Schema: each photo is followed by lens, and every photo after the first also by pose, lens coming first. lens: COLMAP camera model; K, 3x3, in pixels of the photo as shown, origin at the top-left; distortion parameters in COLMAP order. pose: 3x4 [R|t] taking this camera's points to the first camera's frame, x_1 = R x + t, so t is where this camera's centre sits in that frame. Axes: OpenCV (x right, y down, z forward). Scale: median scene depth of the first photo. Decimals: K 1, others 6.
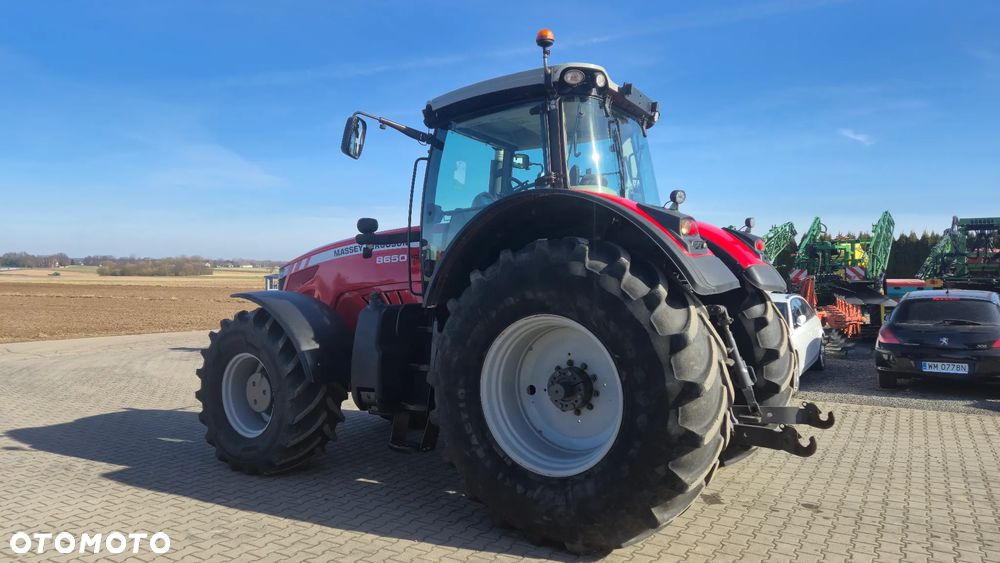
lens RADIAL K [[667.6, 0, 482.2], [0, 667.6, 287.7], [0, 0, 1]] dist [0.067491, -0.046353]
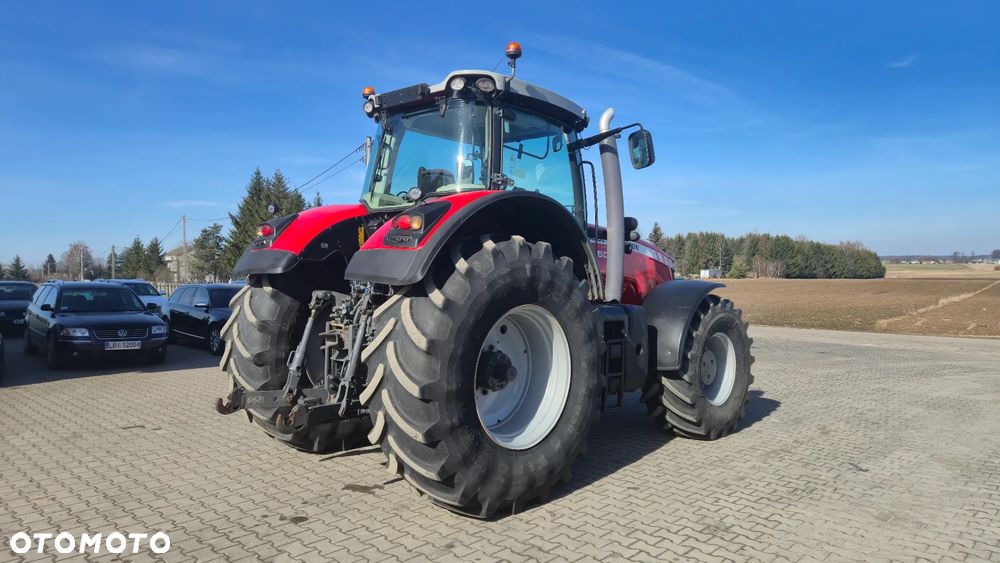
lens RADIAL K [[667.6, 0, 490.9], [0, 667.6, 279.9], [0, 0, 1]] dist [0.067491, -0.046353]
pose [[-0.191482, 0.005834, -0.981479, 1.477445], [-0.015774, 0.999835, 0.009021, -0.005412], [0.981369, 0.017209, -0.191359, 1.601289]]
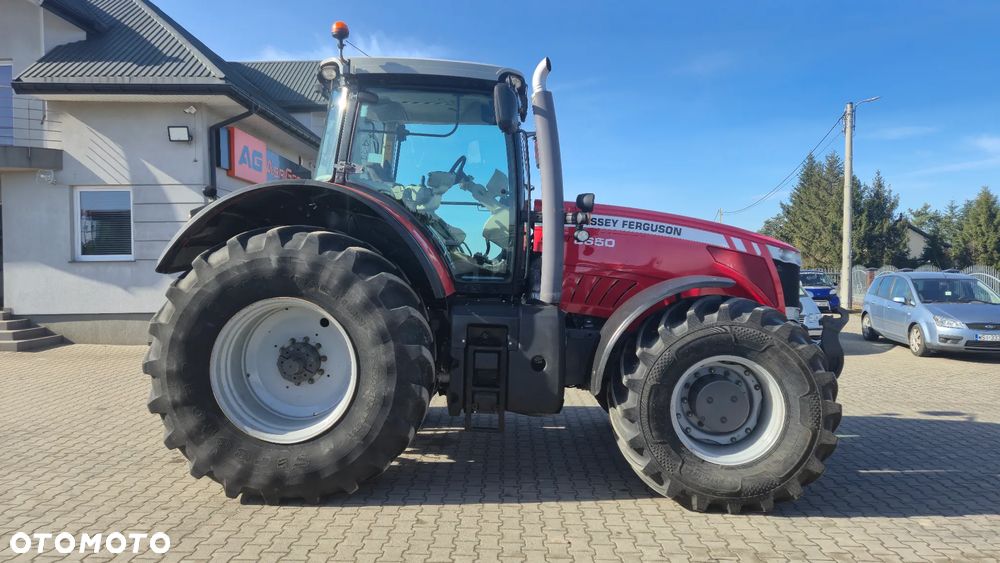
lens RADIAL K [[667.6, 0, 496.9], [0, 667.6, 284.0], [0, 0, 1]] dist [0.067491, -0.046353]
pose [[-0.851444, 0.009247, -0.524364, 0.700730], [-0.015077, 0.999000, 0.042097, -0.025963], [0.524229, 0.043749, -0.850453, 2.501738]]
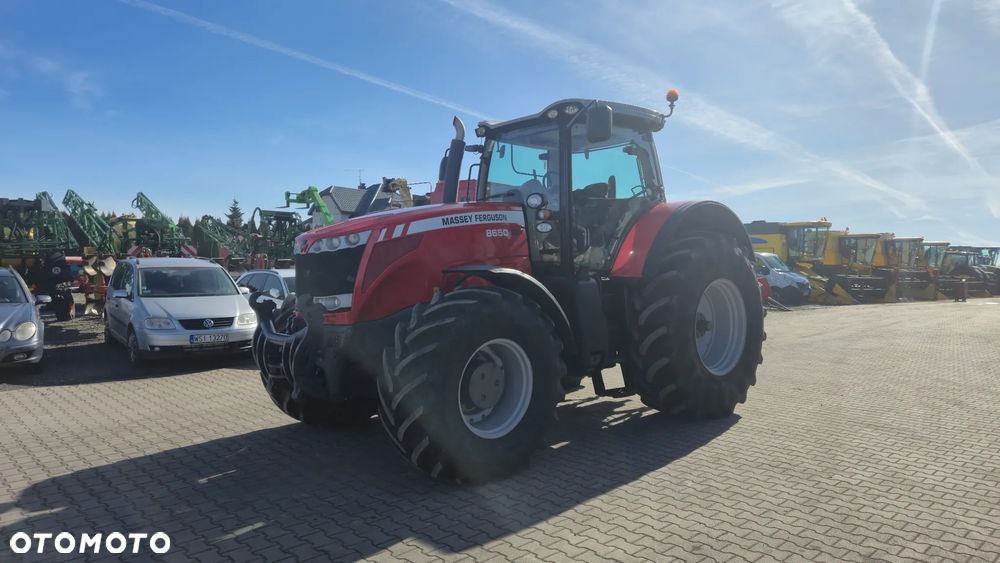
lens RADIAL K [[667.6, 0, 503.7], [0, 667.6, 281.8], [0, 0, 1]] dist [0.067491, -0.046353]
pose [[0.235467, -0.022131, 0.971630, -1.546901], [0.000961, 0.999746, 0.022539, 0.010614], [-0.971882, -0.004373, 0.235429, 1.067655]]
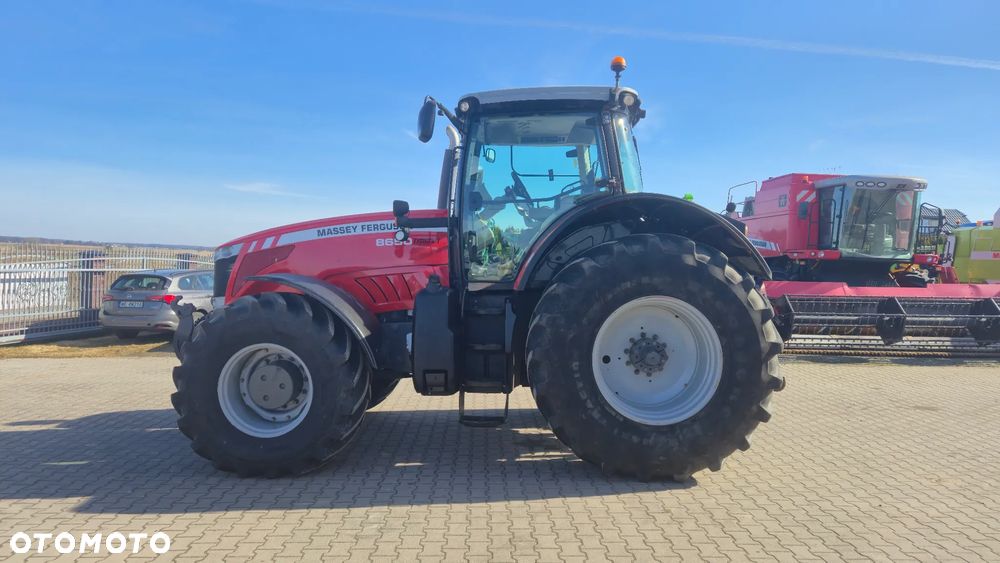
lens RADIAL K [[667.6, 0, 496.9], [0, 667.6, 284.7], [0, 0, 1]] dist [0.067491, -0.046353]
pose [[0.827262, -0.001419, 0.561814, -0.797598], [-0.011847, 0.999730, 0.019969, -0.001627], [-0.561691, -0.023175, 0.827022, 0.133748]]
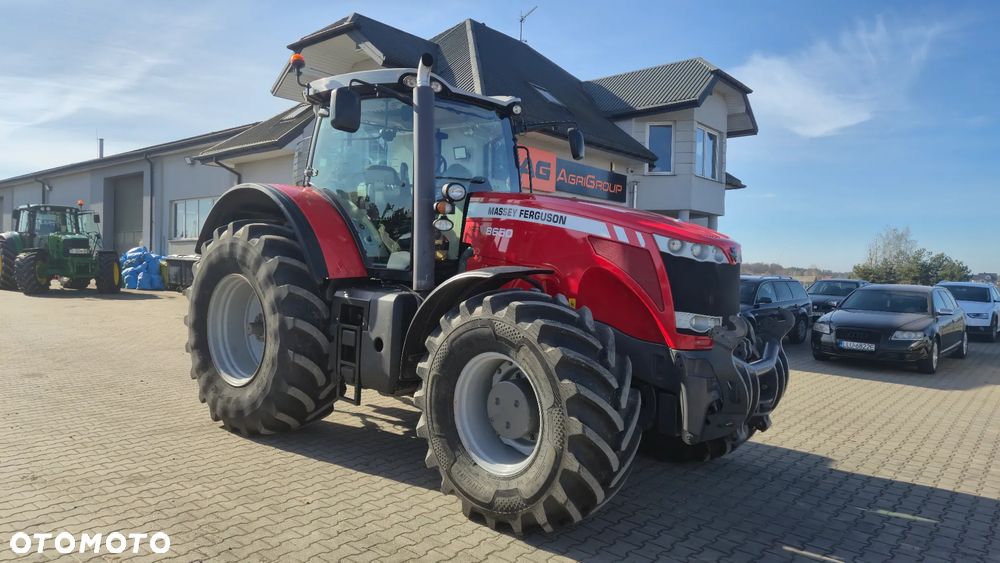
lens RADIAL K [[667.6, 0, 491.7], [0, 667.6, 280.1], [0, 0, 1]] dist [0.067491, -0.046353]
pose [[-0.991624, -0.037322, 0.123652, -0.237473], [-0.032247, 0.998563, 0.042793, -0.019738], [-0.125071, 0.038447, -0.991403, 2.733759]]
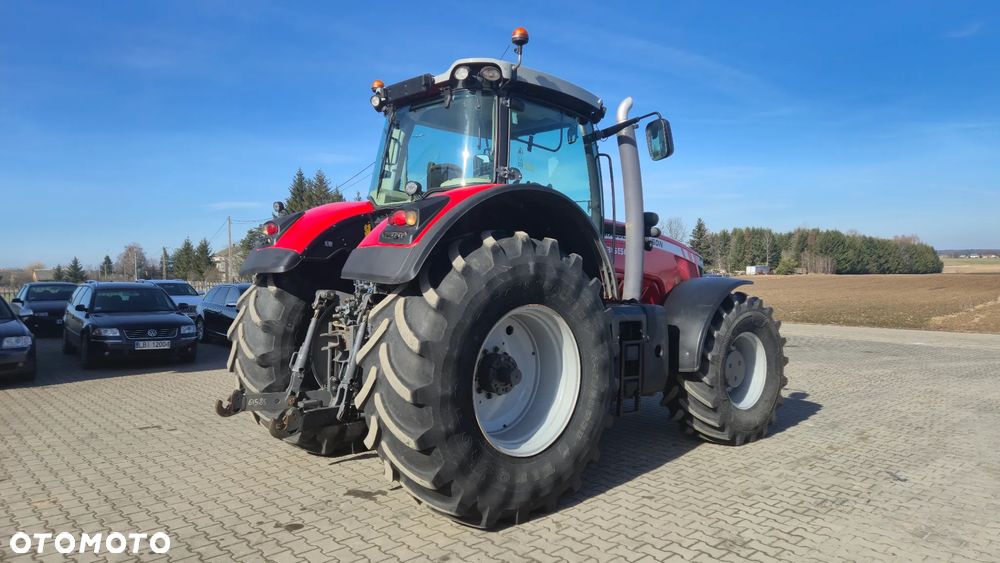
lens RADIAL K [[667.6, 0, 495.8], [0, 667.6, 284.8], [0, 0, 1]] dist [0.067491, -0.046353]
pose [[-0.245206, 0.017015, -0.969322, 1.414619], [-0.009008, 0.999763, 0.019828, -0.006121], [0.969429, 0.013593, -0.244994, 1.649545]]
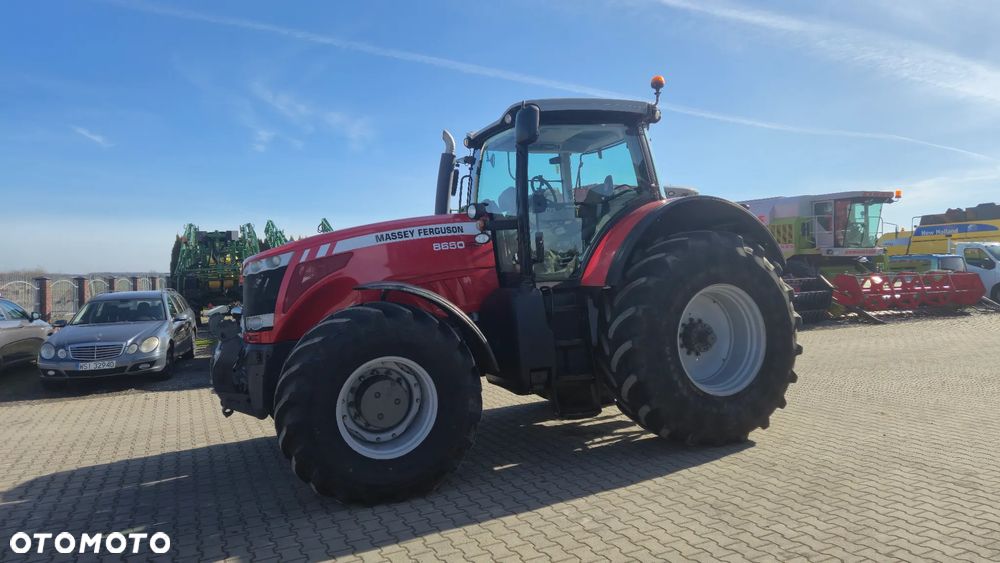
lens RADIAL K [[667.6, 0, 494.4], [0, 667.6, 276.0], [0, 0, 1]] dist [0.067491, -0.046353]
pose [[0.531688, -0.019571, 0.846714, -1.300394], [0.037997, 0.999278, -0.000763, 0.005858], [-0.846088, 0.032578, 0.532047, 0.605262]]
